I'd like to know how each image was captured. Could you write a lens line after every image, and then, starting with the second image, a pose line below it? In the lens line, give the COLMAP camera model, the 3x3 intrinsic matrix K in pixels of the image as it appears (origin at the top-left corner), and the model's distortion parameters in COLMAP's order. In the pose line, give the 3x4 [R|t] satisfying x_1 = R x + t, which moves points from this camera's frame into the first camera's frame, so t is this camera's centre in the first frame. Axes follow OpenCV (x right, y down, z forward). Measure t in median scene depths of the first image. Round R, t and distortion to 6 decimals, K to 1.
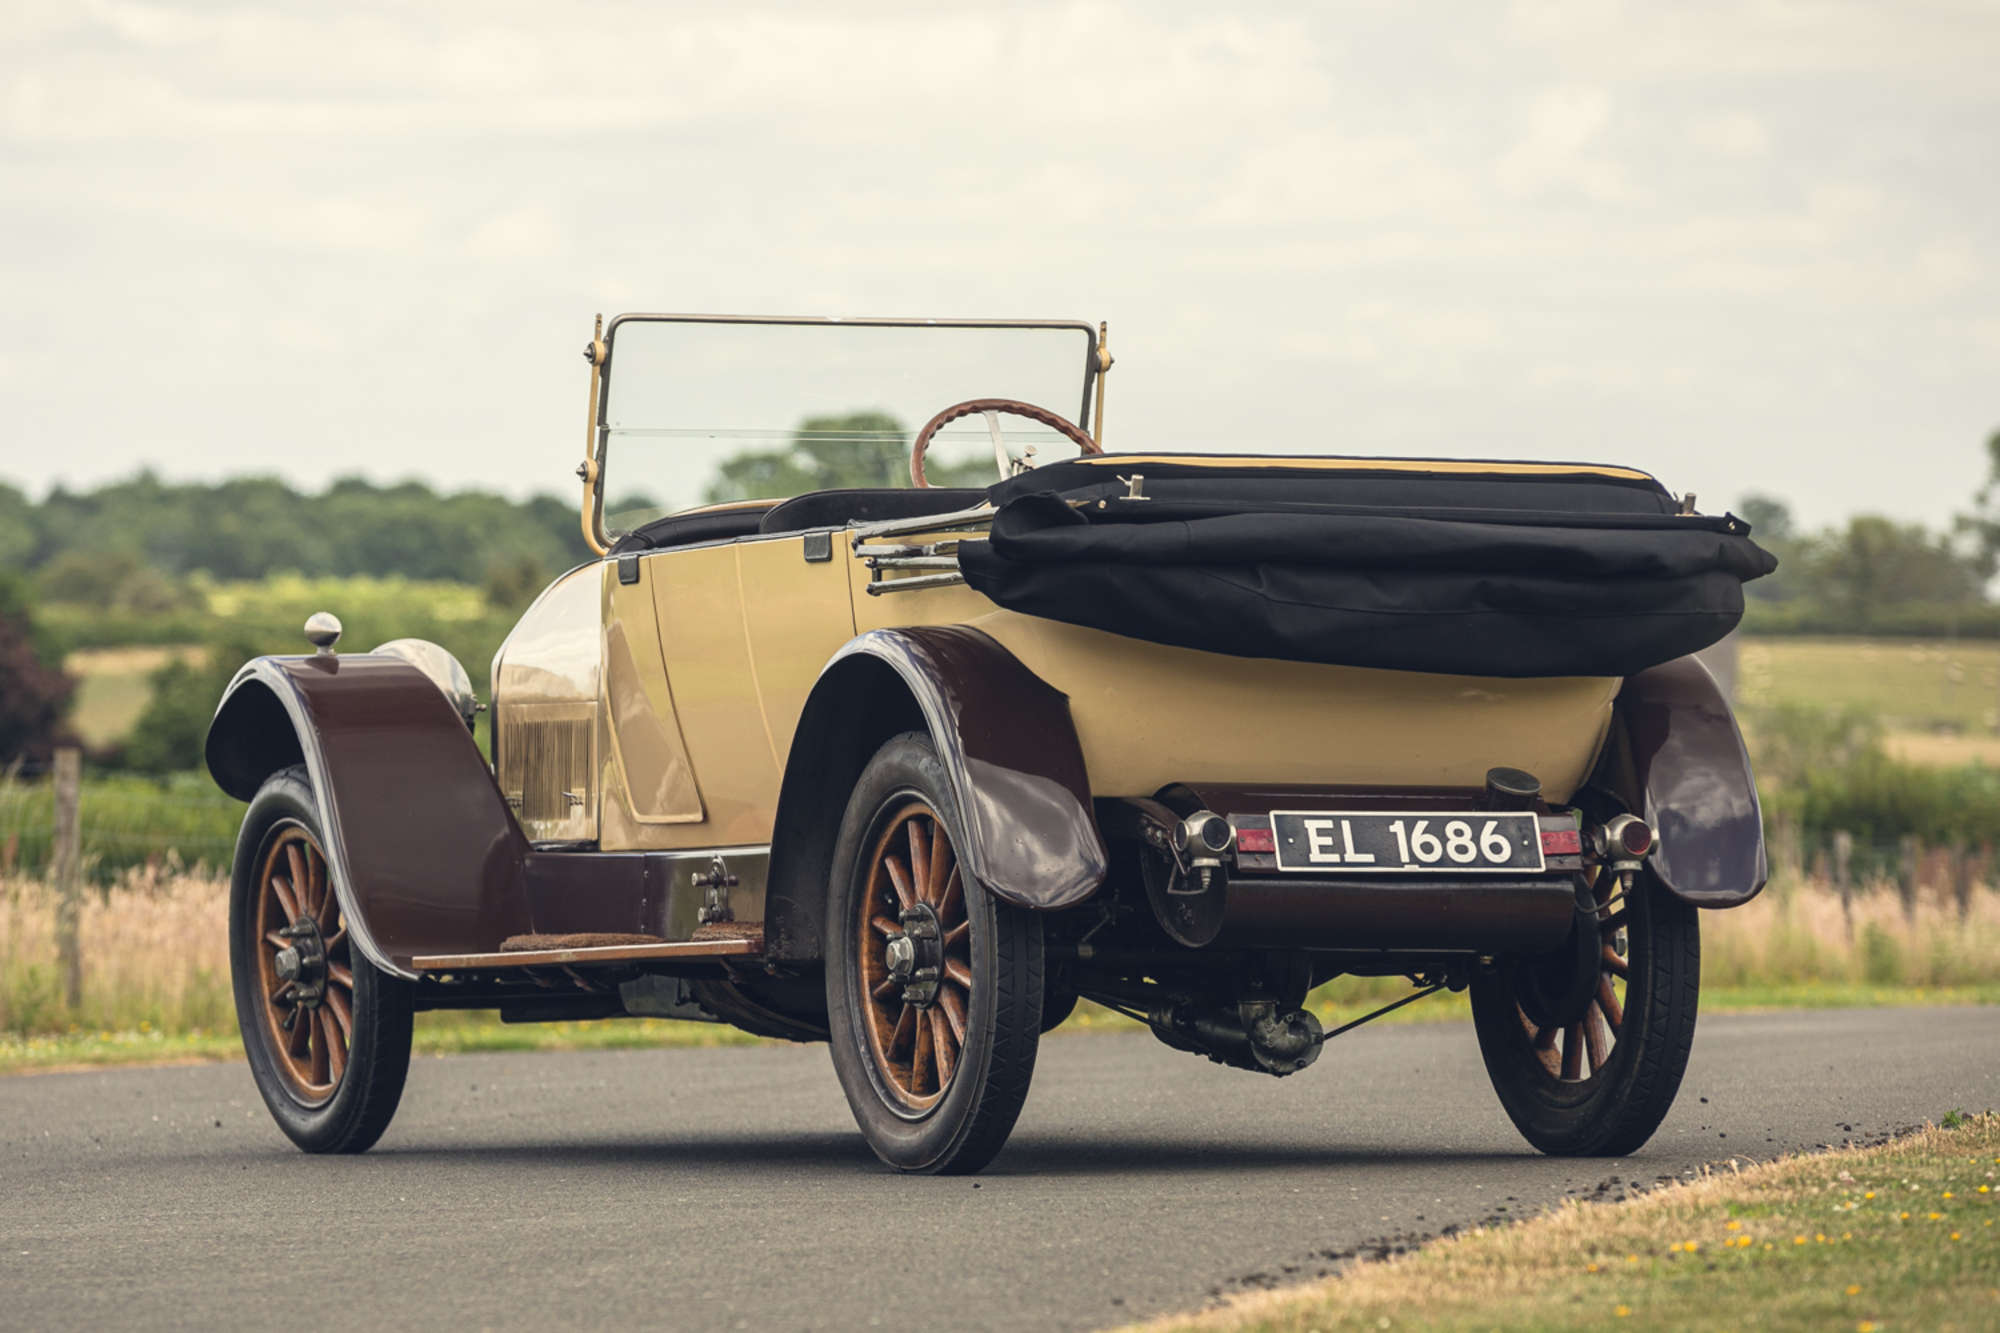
lens RADIAL K [[12086.4, 0, 1000.0], [0, 12086.4, 666.5], [0, 0, 1]] dist [1.021721, 6.254277]
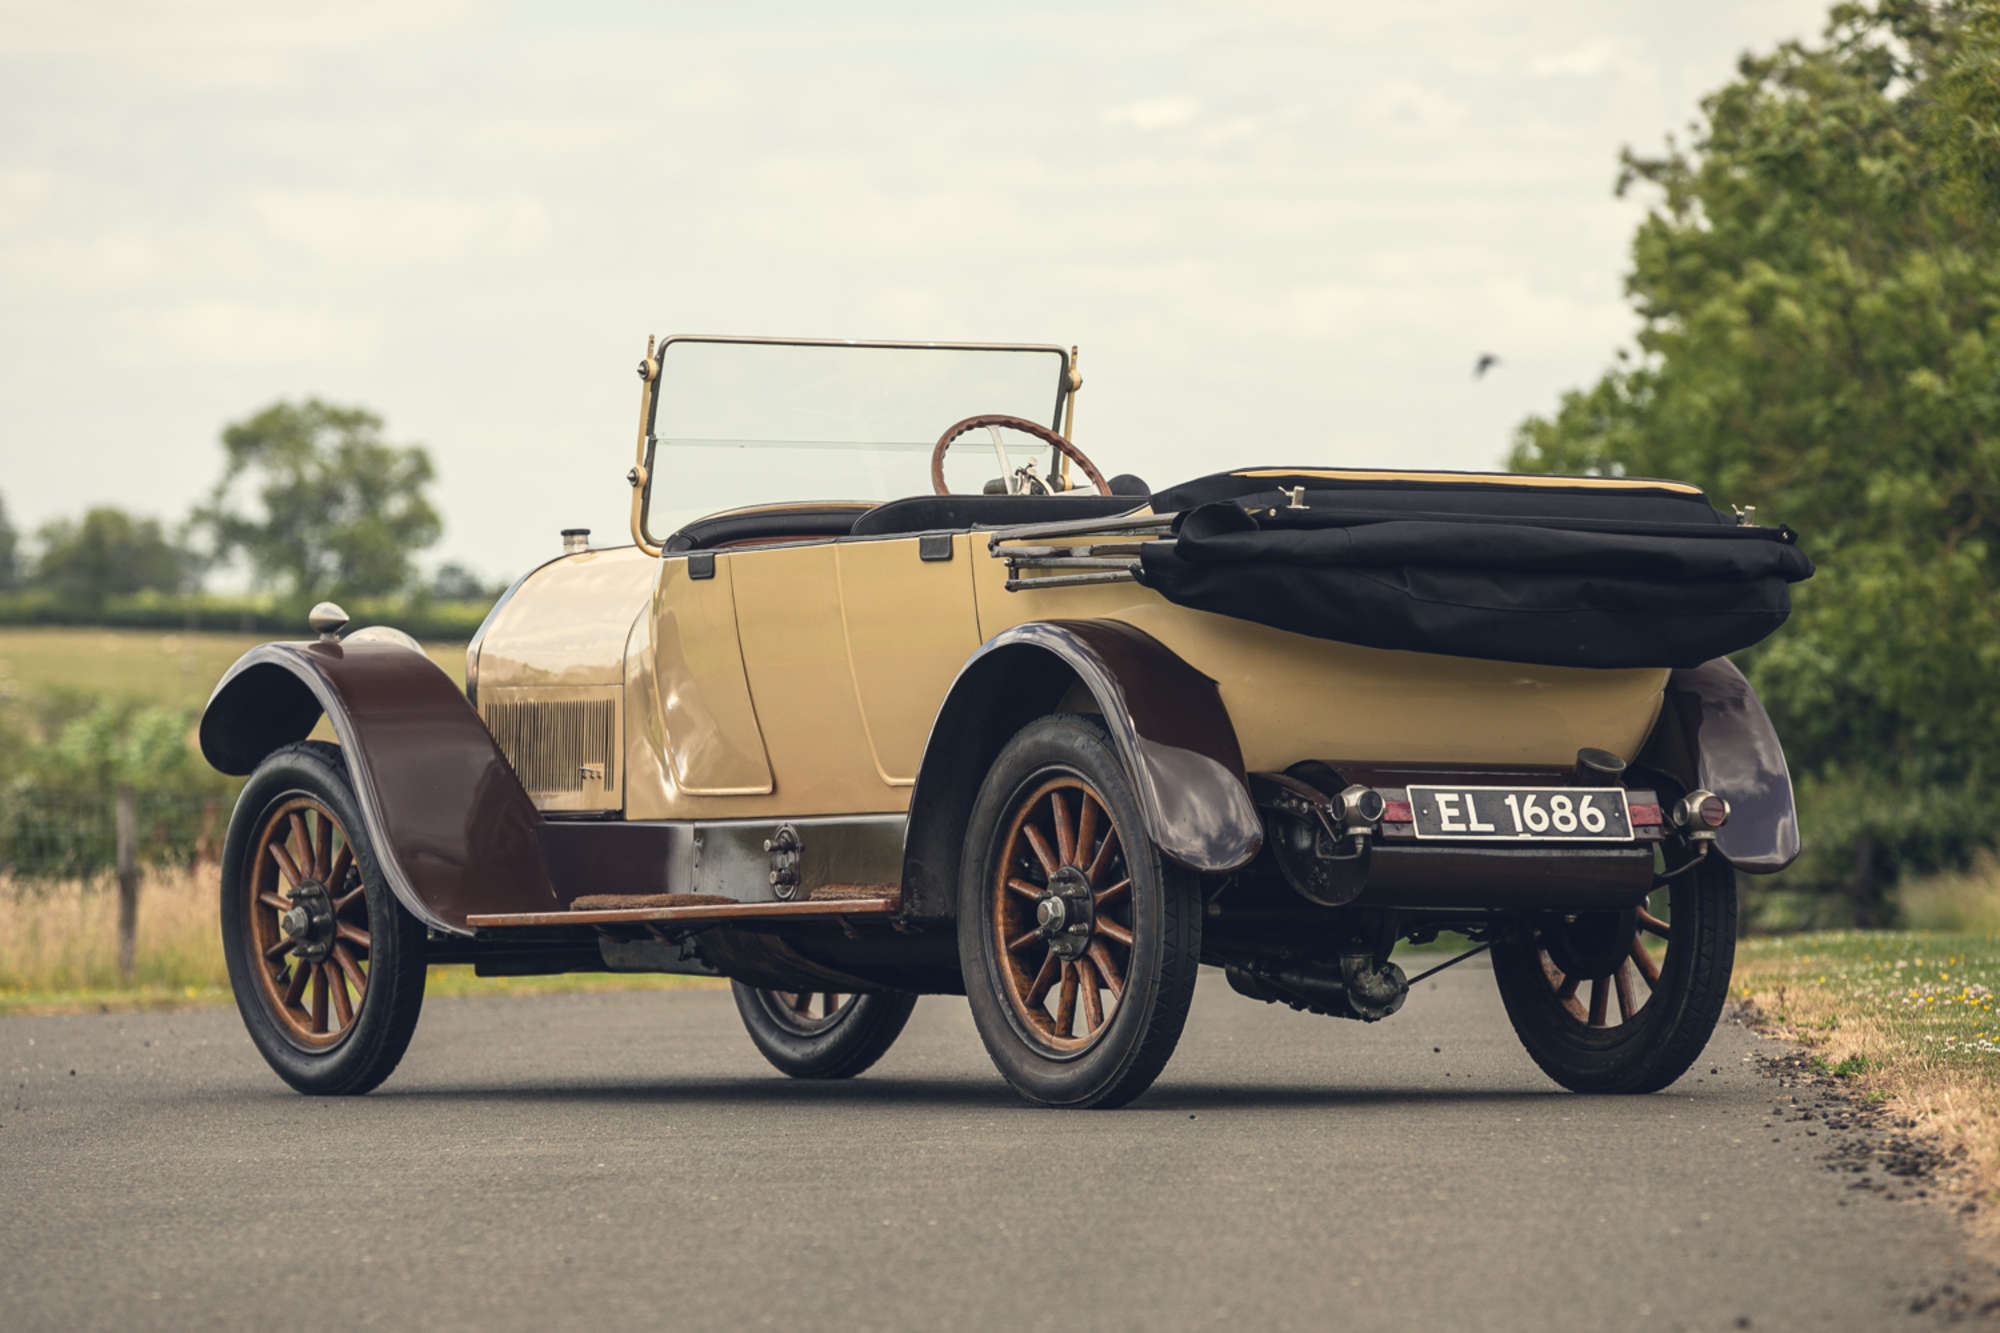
lens RADIAL K [[12086.4, 0, 1000.0], [0, 12086.4, 666.5], [0, 0, 1]] dist [1.021721, 6.254277]
pose [[0.988486, 0.005797, 0.151204, -0.181181], [-0.005912, 0.999982, 0.000311, 0.000723], [-0.151200, -0.001201, 0.988502, -0.105825]]
